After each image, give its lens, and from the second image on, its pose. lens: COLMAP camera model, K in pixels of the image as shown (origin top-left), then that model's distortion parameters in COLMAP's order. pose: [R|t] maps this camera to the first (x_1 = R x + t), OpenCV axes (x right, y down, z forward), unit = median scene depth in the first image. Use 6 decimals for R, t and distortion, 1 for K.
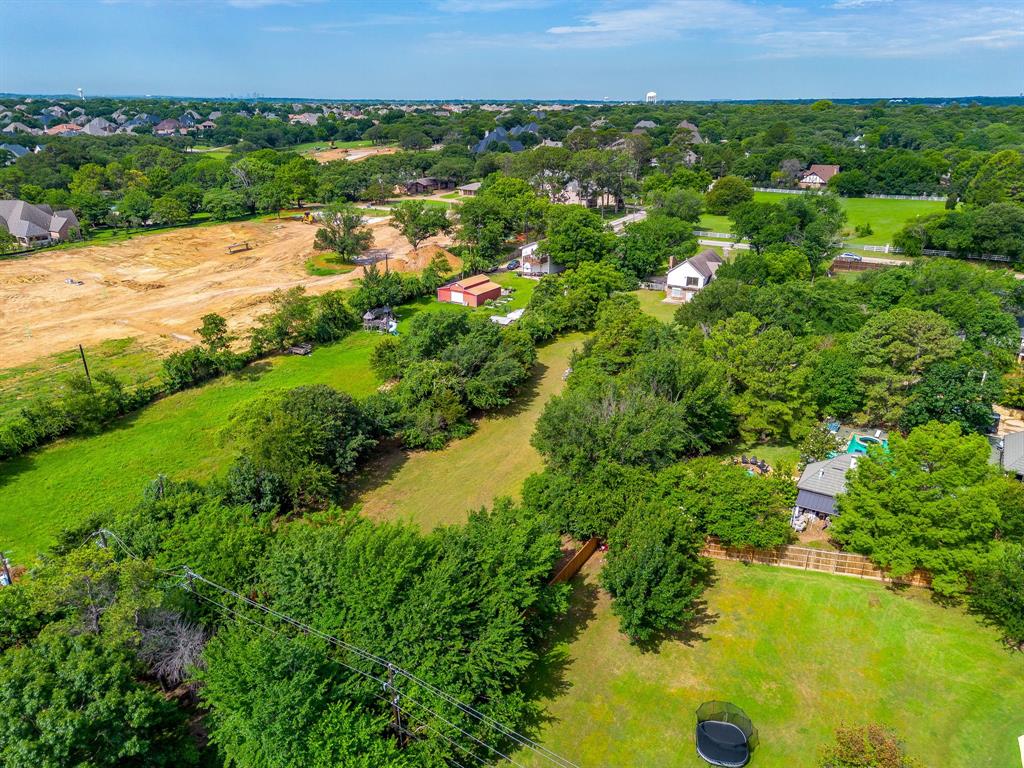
lens RADIAL K [[741.1, 0, 505.7], [0, 741.1, 381.9], [0, 0, 1]] dist [0.065721, -0.030011]
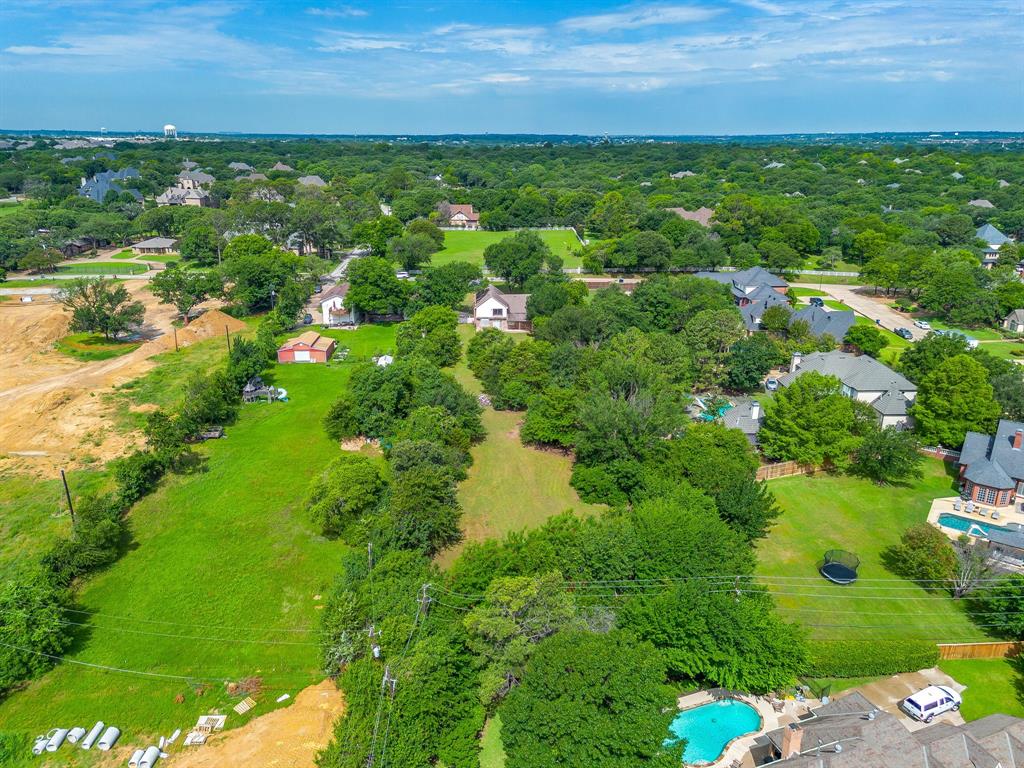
lens RADIAL K [[741.1, 0, 522.8], [0, 741.1, 383.9], [0, 0, 1]] dist [0.065721, -0.030011]
pose [[0.819732, -0.181624, 0.543187, -0.354558], [0.202022, 0.979122, 0.022512, -0.035530], [-0.535935, 0.091282, 0.839310, -0.021205]]
